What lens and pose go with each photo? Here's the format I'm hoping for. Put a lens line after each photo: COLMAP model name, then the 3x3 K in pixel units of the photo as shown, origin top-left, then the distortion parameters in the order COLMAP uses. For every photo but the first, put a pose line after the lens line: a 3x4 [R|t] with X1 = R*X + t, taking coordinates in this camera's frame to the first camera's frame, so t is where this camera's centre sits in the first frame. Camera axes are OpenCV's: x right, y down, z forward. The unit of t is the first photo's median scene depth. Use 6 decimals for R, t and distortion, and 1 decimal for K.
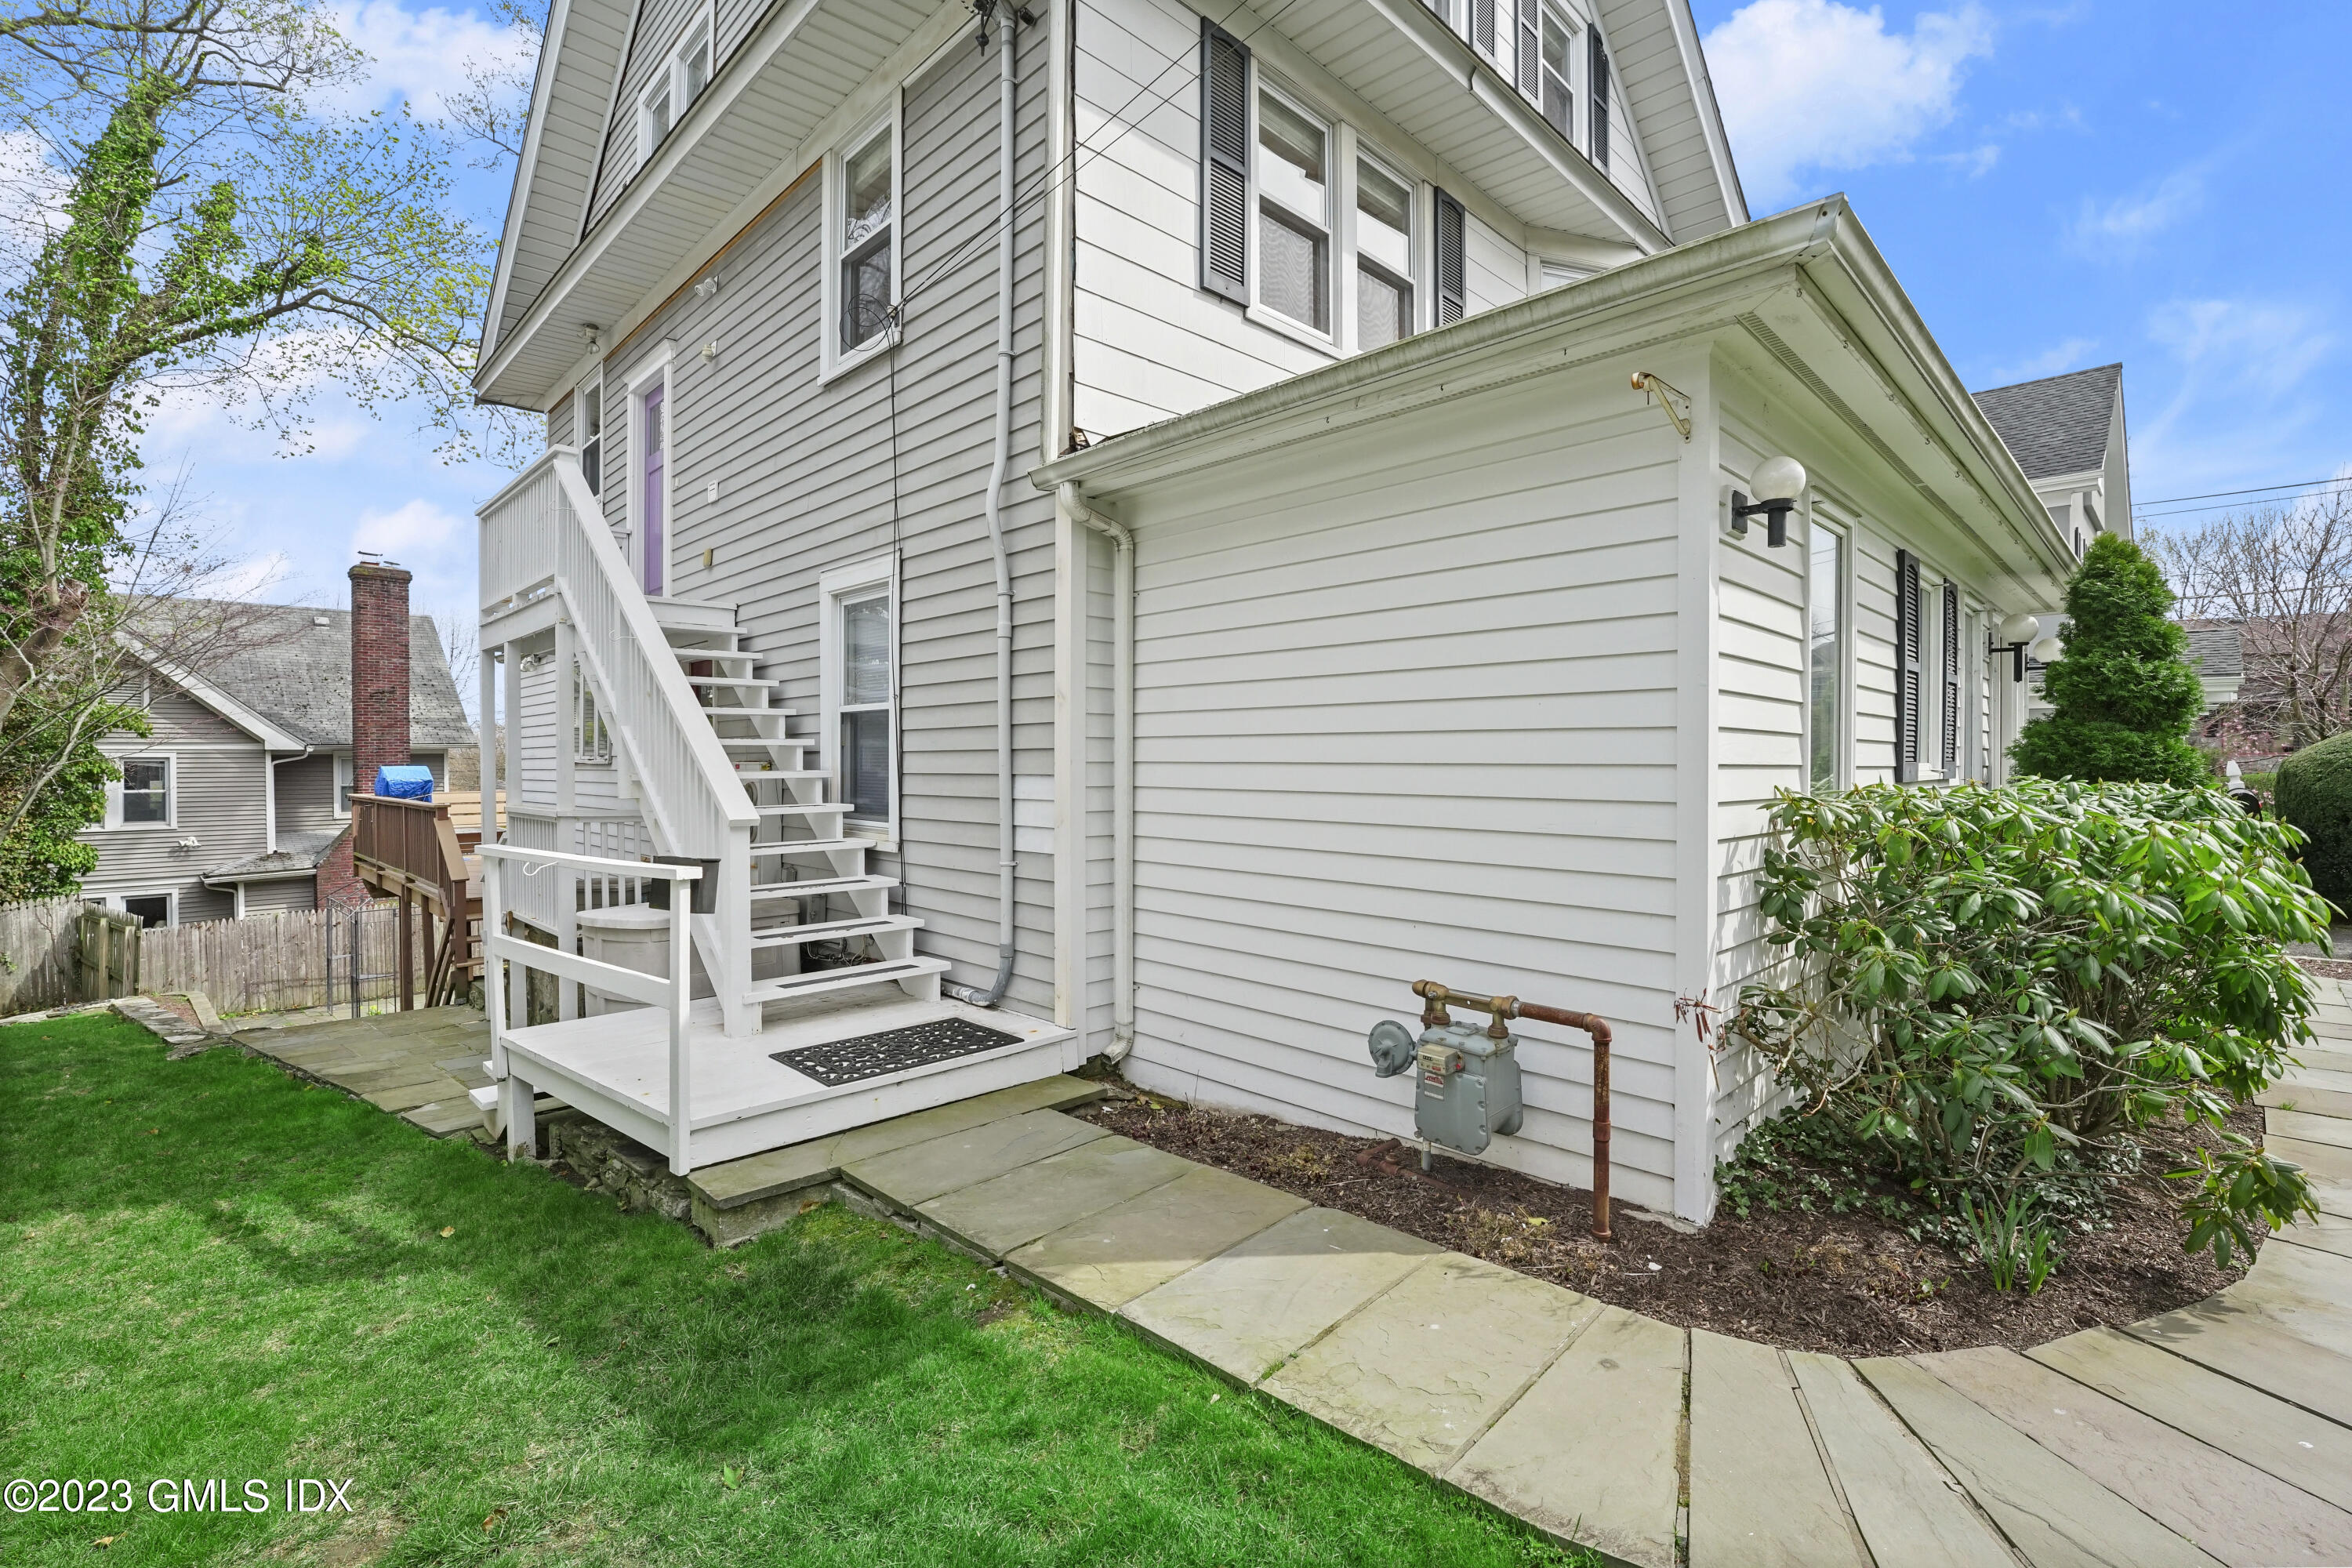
lens RADIAL K [[1051.7, 0, 1164.9], [0, 1051.7, 758.7], [0, 0, 1]] dist [-0.003052, -0.000587]
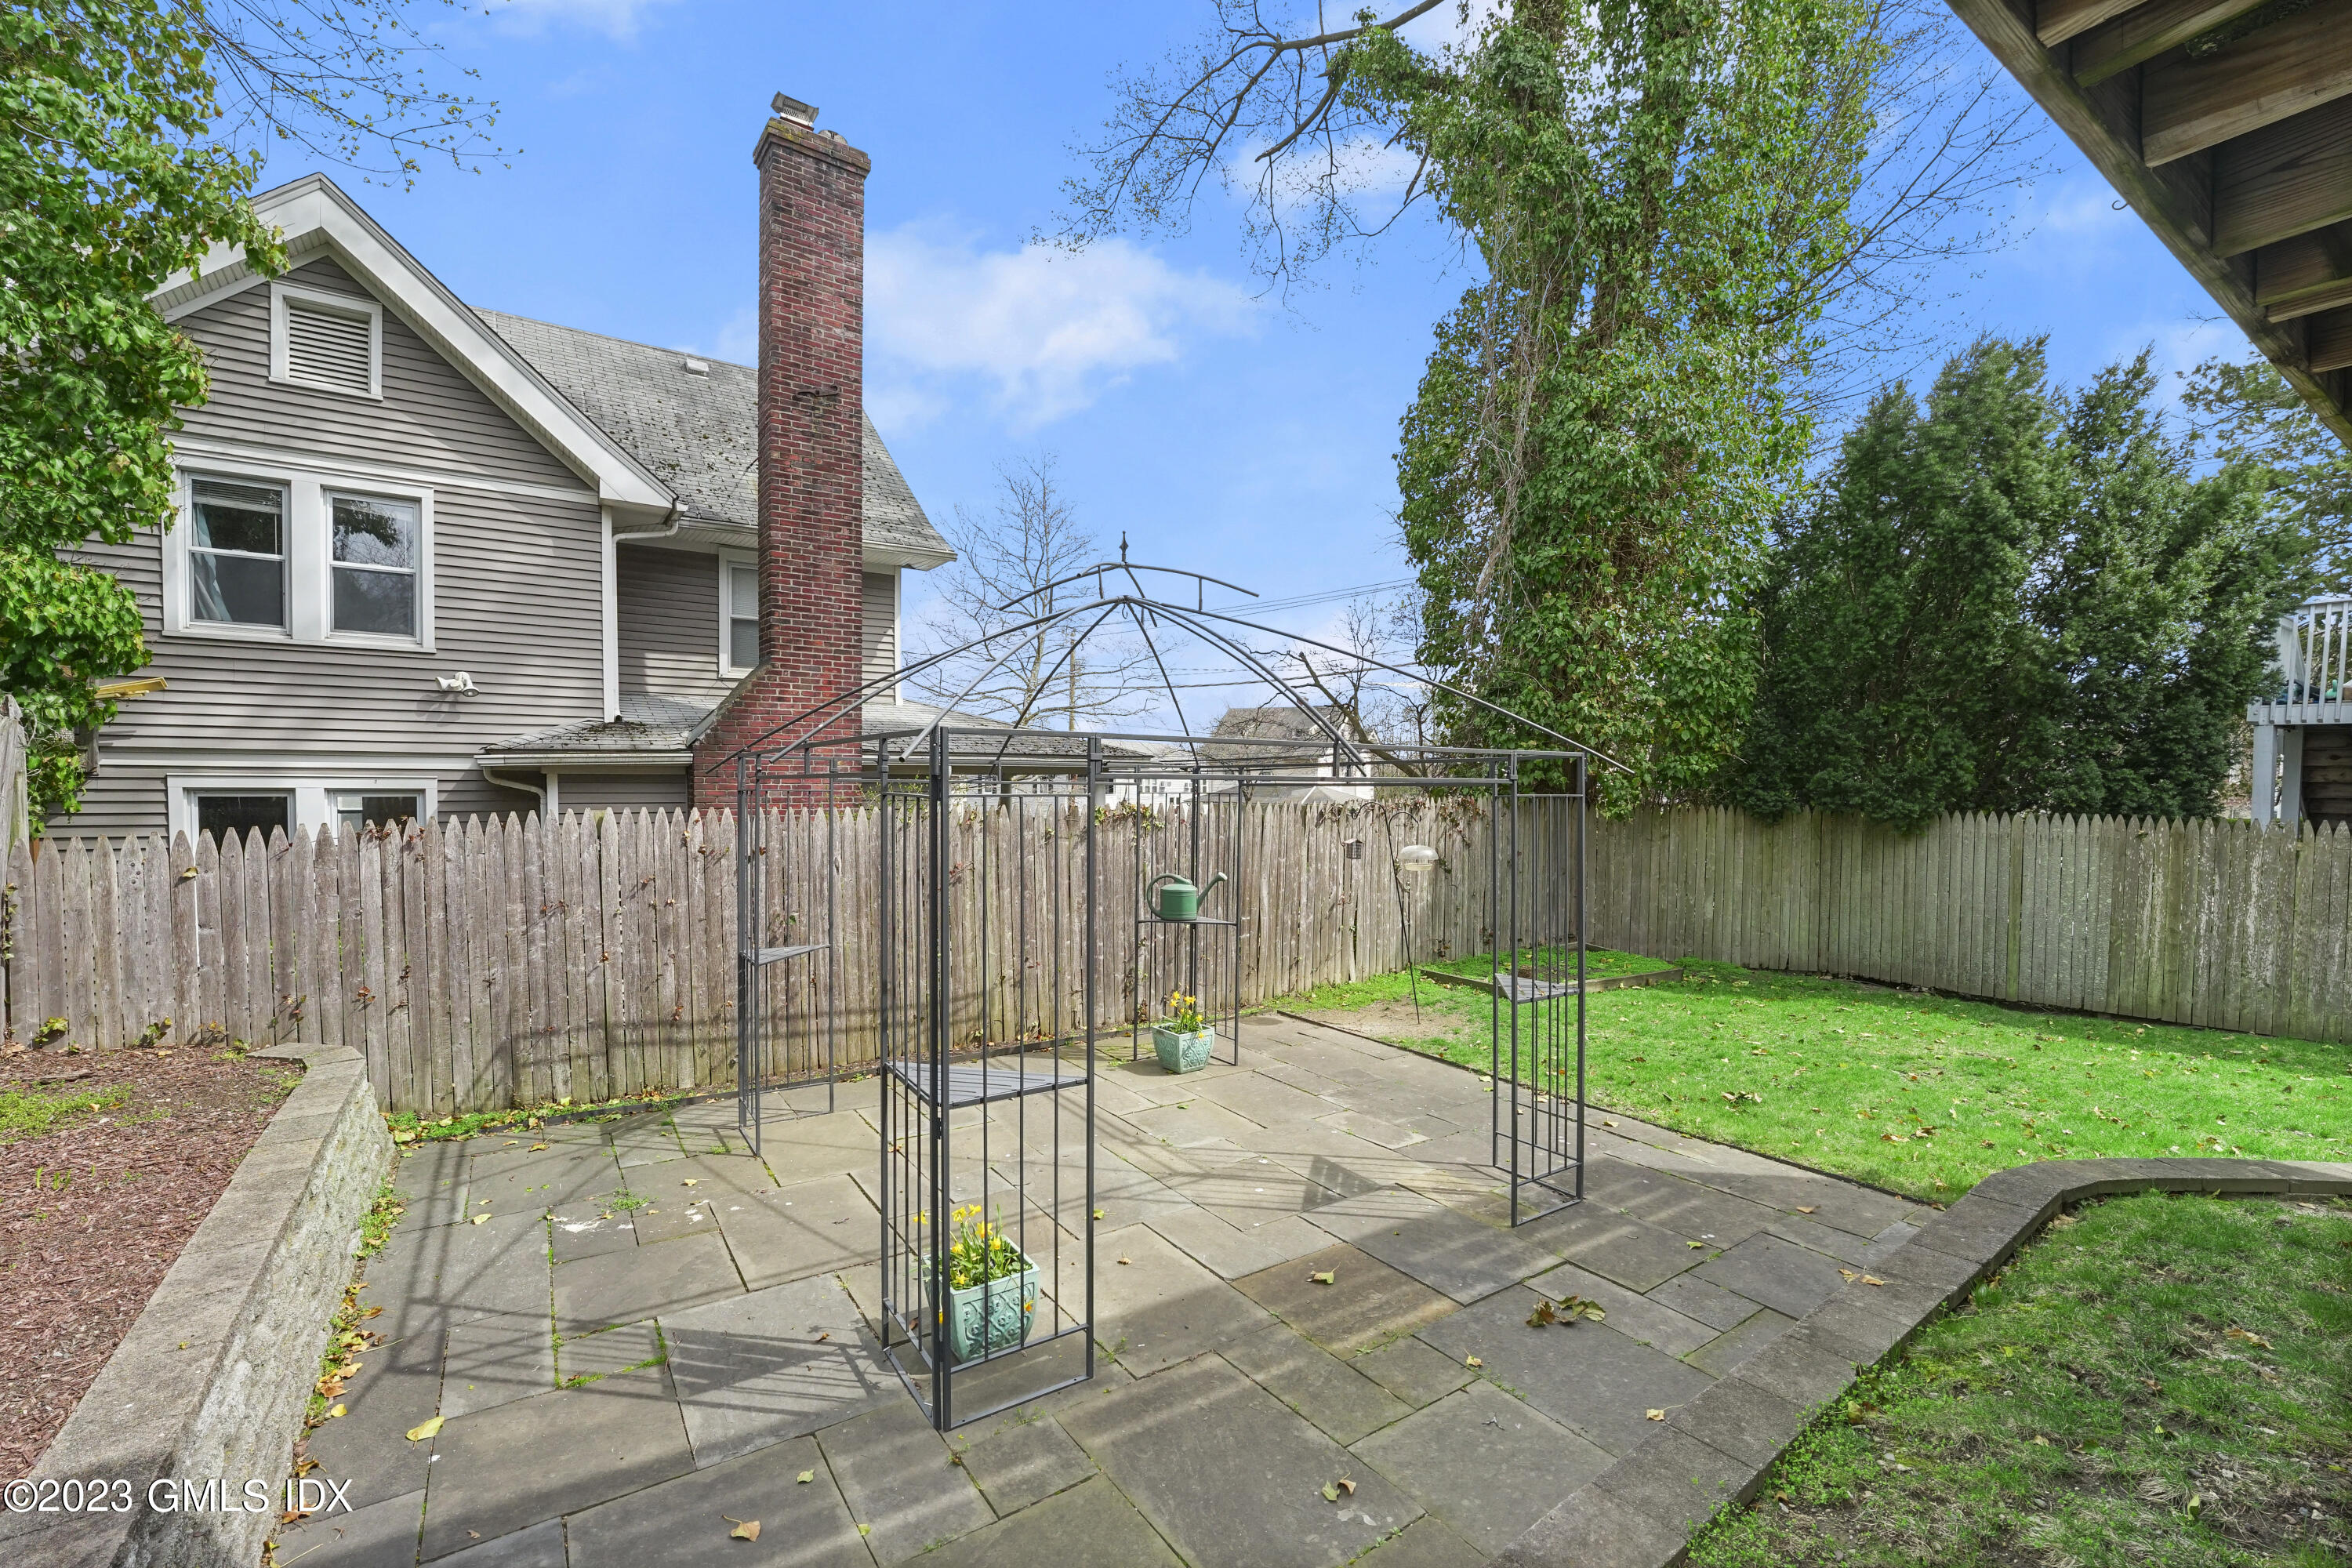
lens RADIAL K [[967.2, 0, 1167.5], [0, 967.2, 774.3], [0, 0, 1]] dist [-0.024944, 0.000501]
pose [[0.978845, -0.000411, -0.204601, -0.517373], [0.000258, 1.000000, -0.000773, 0.116412], [0.204601, 0.000704, 0.978845, 0.628045]]
